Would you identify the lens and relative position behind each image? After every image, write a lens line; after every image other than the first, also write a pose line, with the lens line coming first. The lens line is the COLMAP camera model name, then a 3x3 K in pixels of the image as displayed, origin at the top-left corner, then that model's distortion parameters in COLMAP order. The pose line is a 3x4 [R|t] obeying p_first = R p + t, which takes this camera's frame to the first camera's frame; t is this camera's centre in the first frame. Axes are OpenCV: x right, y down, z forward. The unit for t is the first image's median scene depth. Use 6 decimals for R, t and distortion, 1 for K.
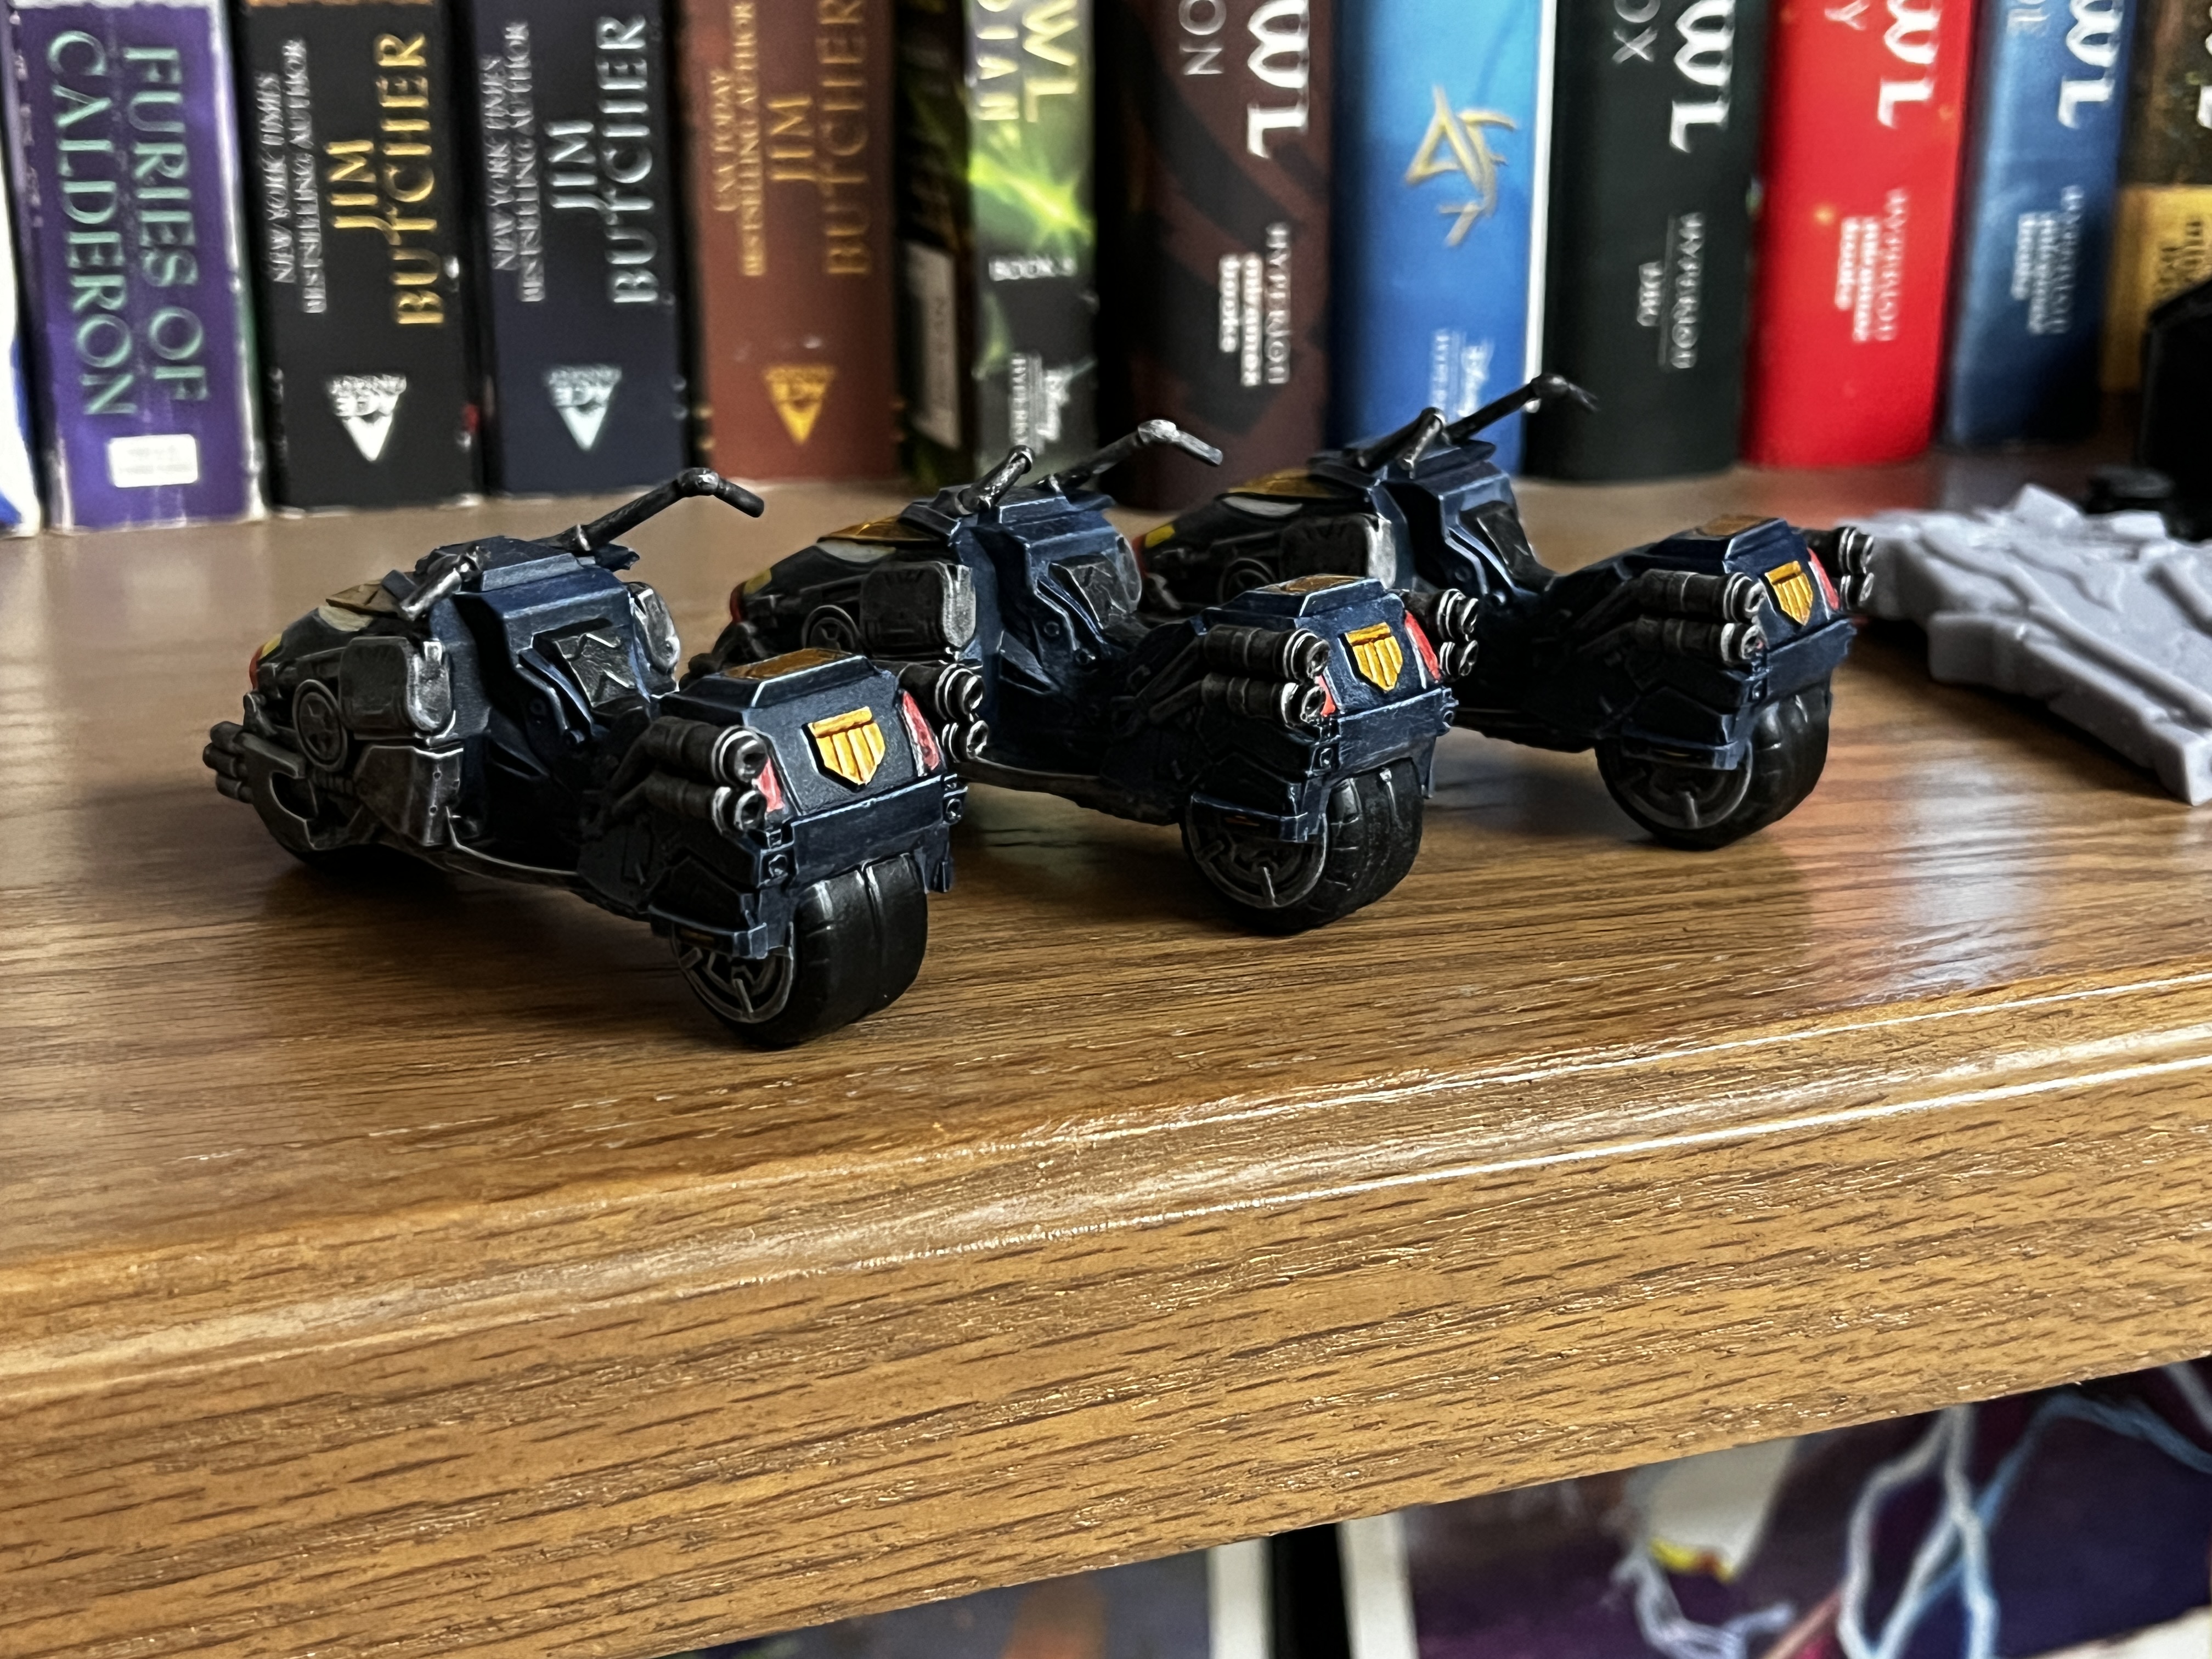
lens RADIAL K [[2981.2, 0, 1100.7], [0, 2981.2, 824.3], [0, 0, 1]] dist [0.152529, -0.640487]
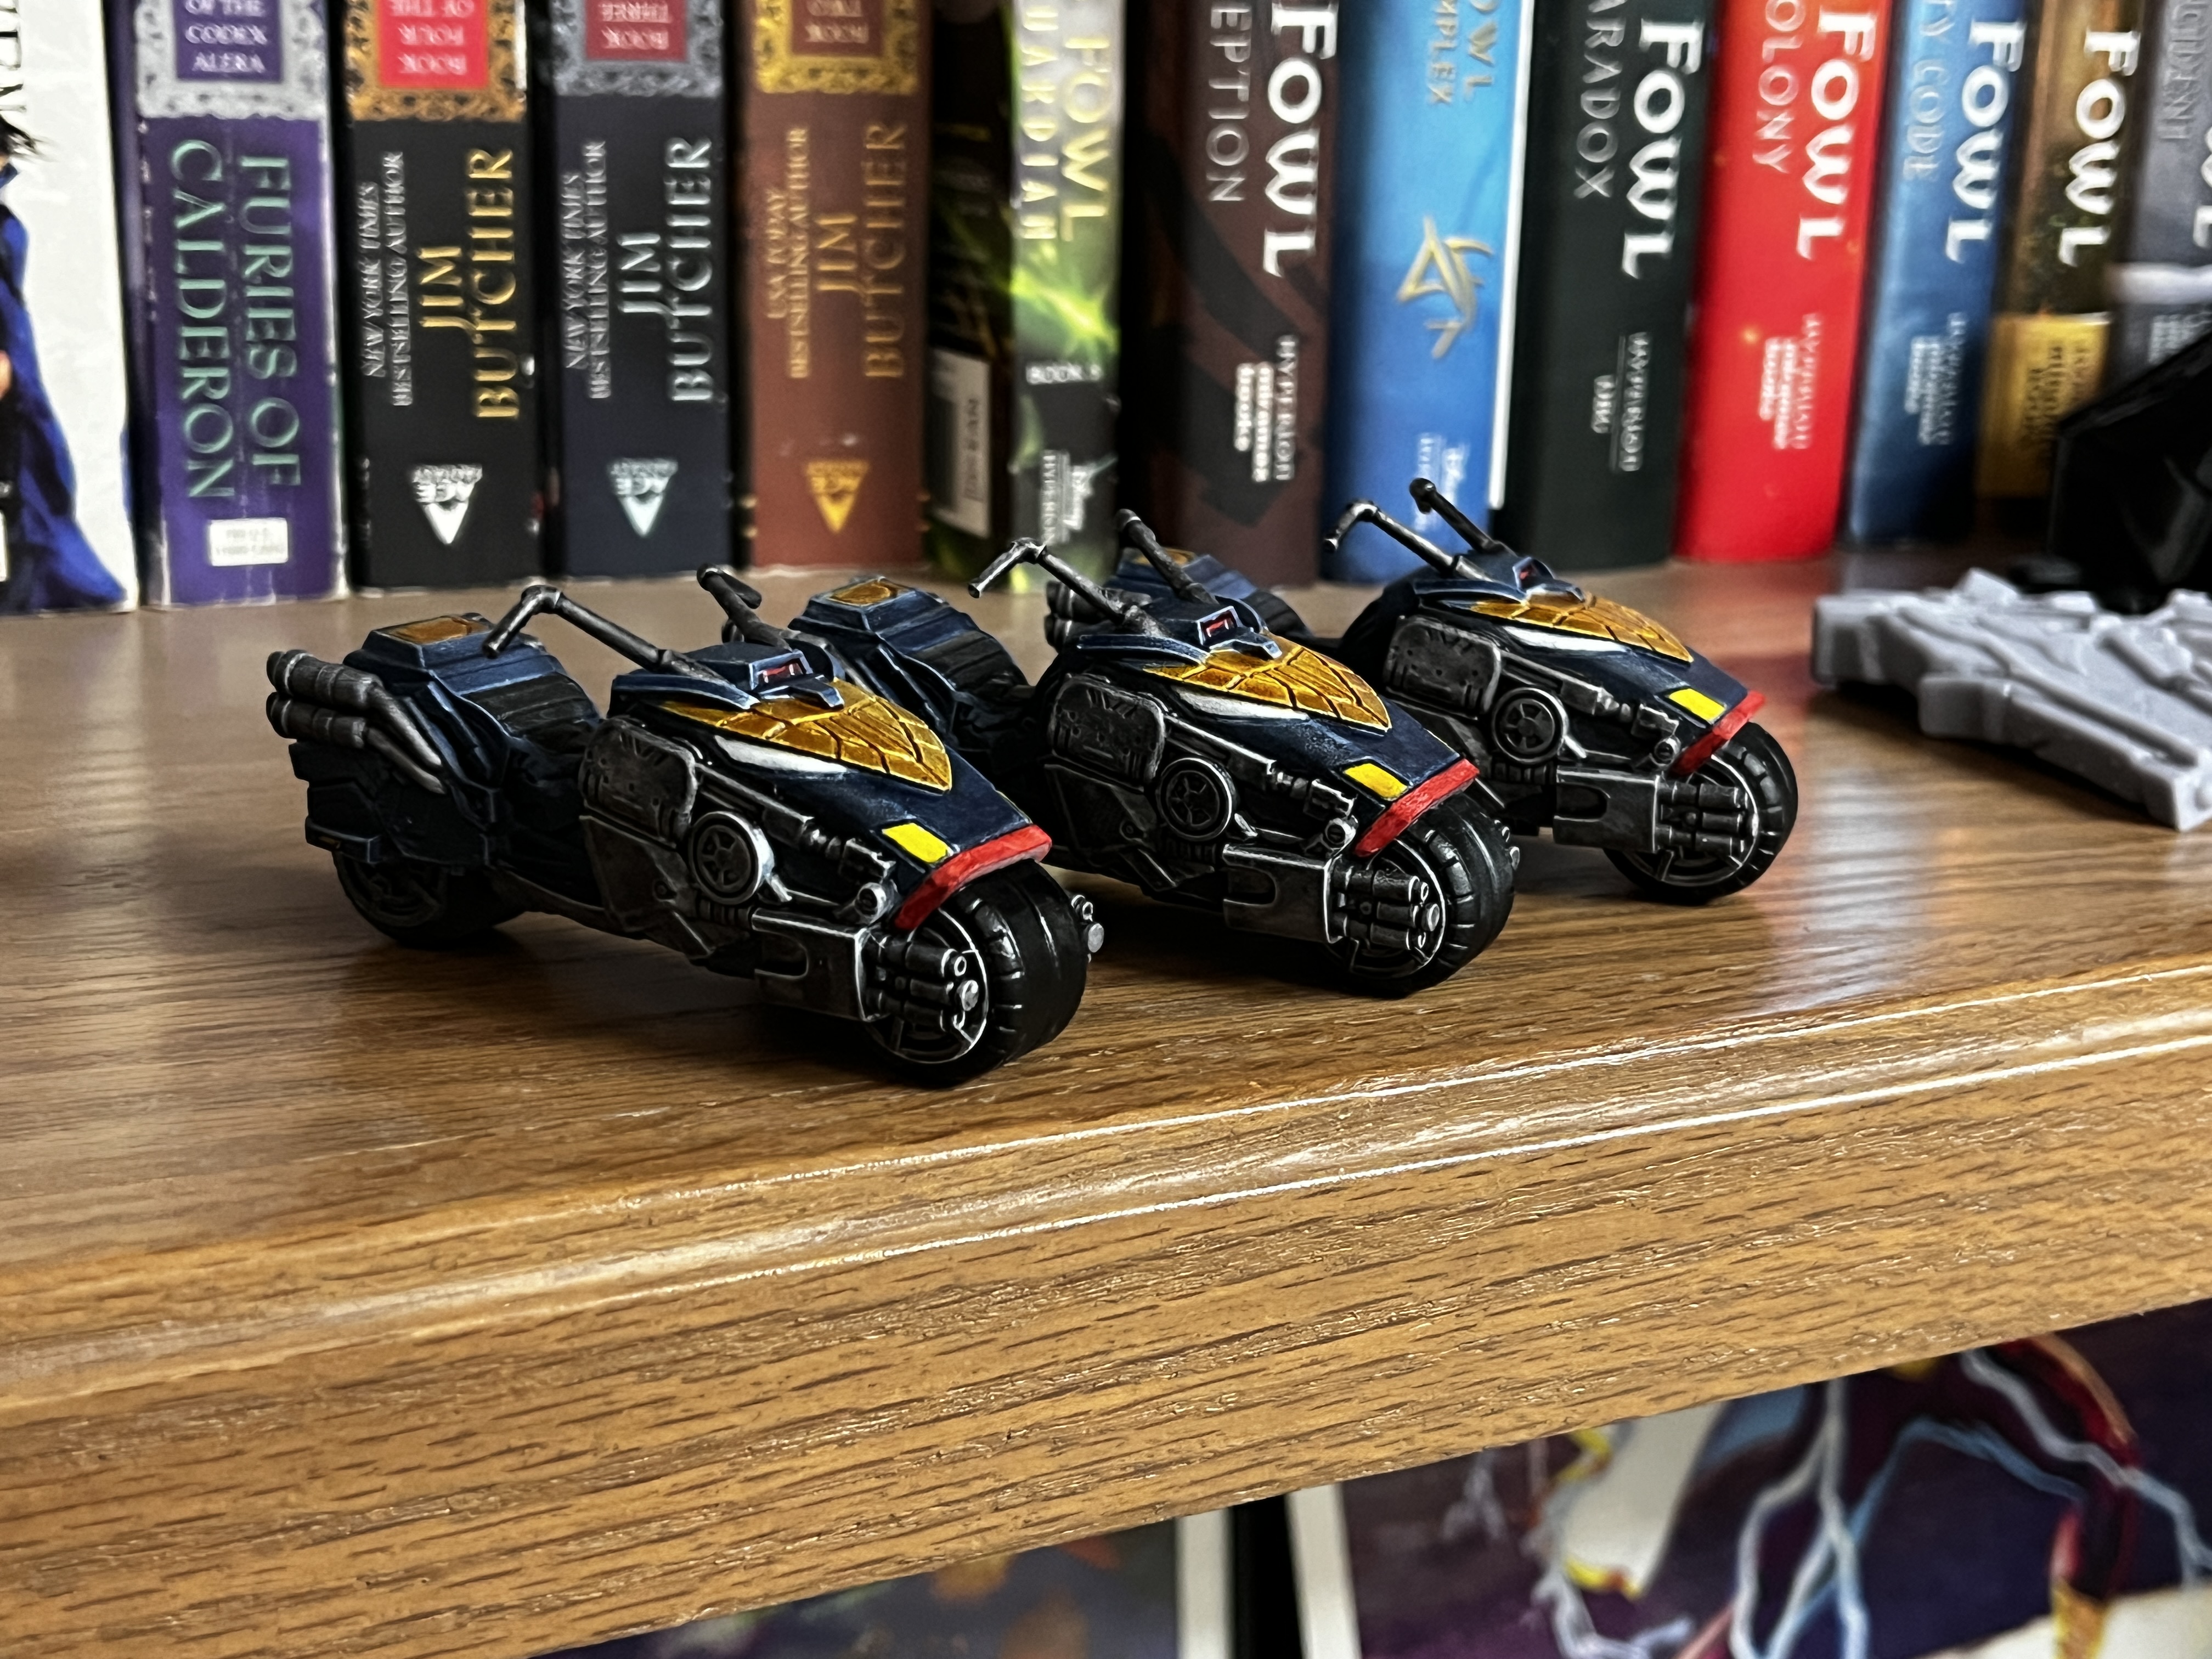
lens RADIAL K [[2981.2, 0, 1100.7], [0, 2981.2, 824.3], [0, 0, 1]] dist [0.152529, -0.640487]
pose [[0.993902, -0.004172, 0.110185, -0.131112], [0.009102, 0.998977, -0.044287, 0.027883], [-0.109887, 0.045020, 0.992924, -0.080585]]
